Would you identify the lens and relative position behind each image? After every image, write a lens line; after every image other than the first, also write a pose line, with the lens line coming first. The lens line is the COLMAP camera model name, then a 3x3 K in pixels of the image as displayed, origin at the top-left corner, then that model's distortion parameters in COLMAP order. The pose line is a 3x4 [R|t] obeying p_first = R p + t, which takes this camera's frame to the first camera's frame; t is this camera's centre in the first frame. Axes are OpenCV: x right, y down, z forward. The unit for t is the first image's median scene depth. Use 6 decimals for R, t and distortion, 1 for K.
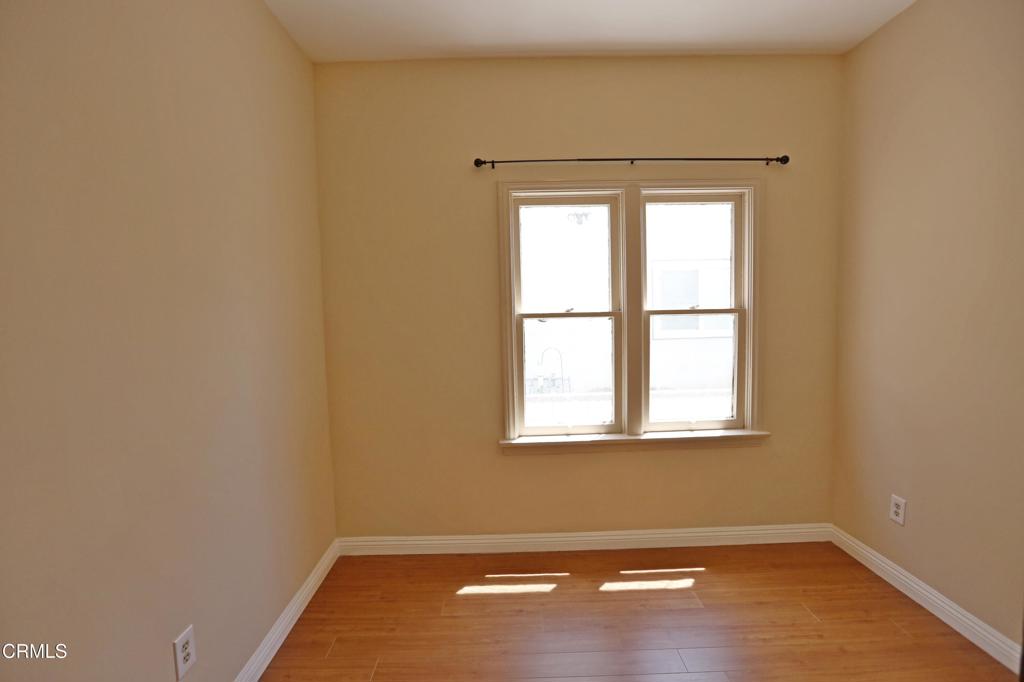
lens RADIAL K [[631.6, 0, 466.9], [0, 631.6, 346.8], [0, 0, 1]] dist [0.001506, -0.000050]
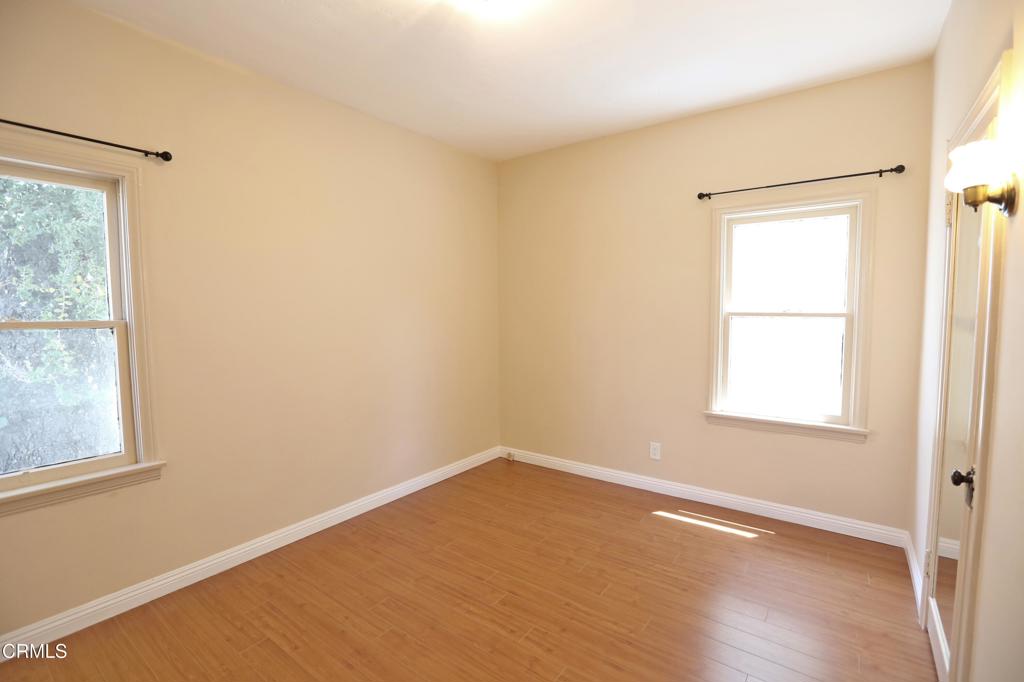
lens RADIAL K [[455.8, 0, 512.0], [0, 455.8, 341.0], [0, 0, 1]] dist [-0.055676, 0.000061]
pose [[0.770701, 0.057445, -0.634602, 0.283609], [-0.042998, 0.998346, 0.038153, -0.010834], [0.635744, -0.002118, 0.771897, 0.036091]]
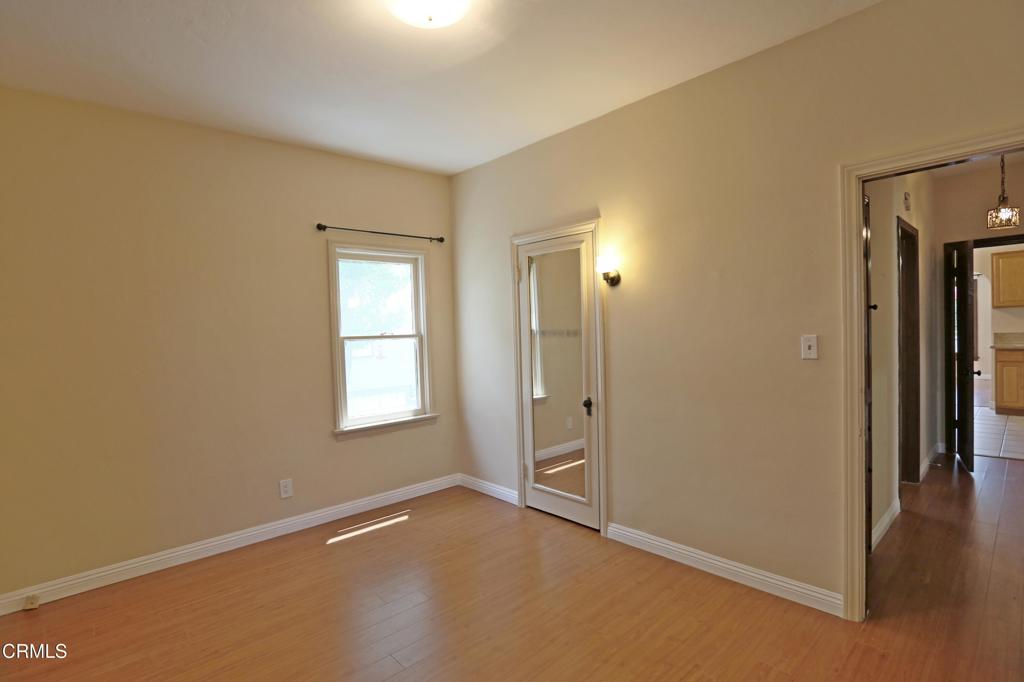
lens RADIAL K [[488.8, 0, 488.7], [0, 488.8, 347.4], [0, 0, 1]] dist [-0.022657, 0.000254]
pose [[0.783103, -0.026564, 0.621325, -0.330245], [0.051586, 0.998419, -0.022331, 0.011126], [-0.619749, 0.049539, 0.783235, -0.033685]]
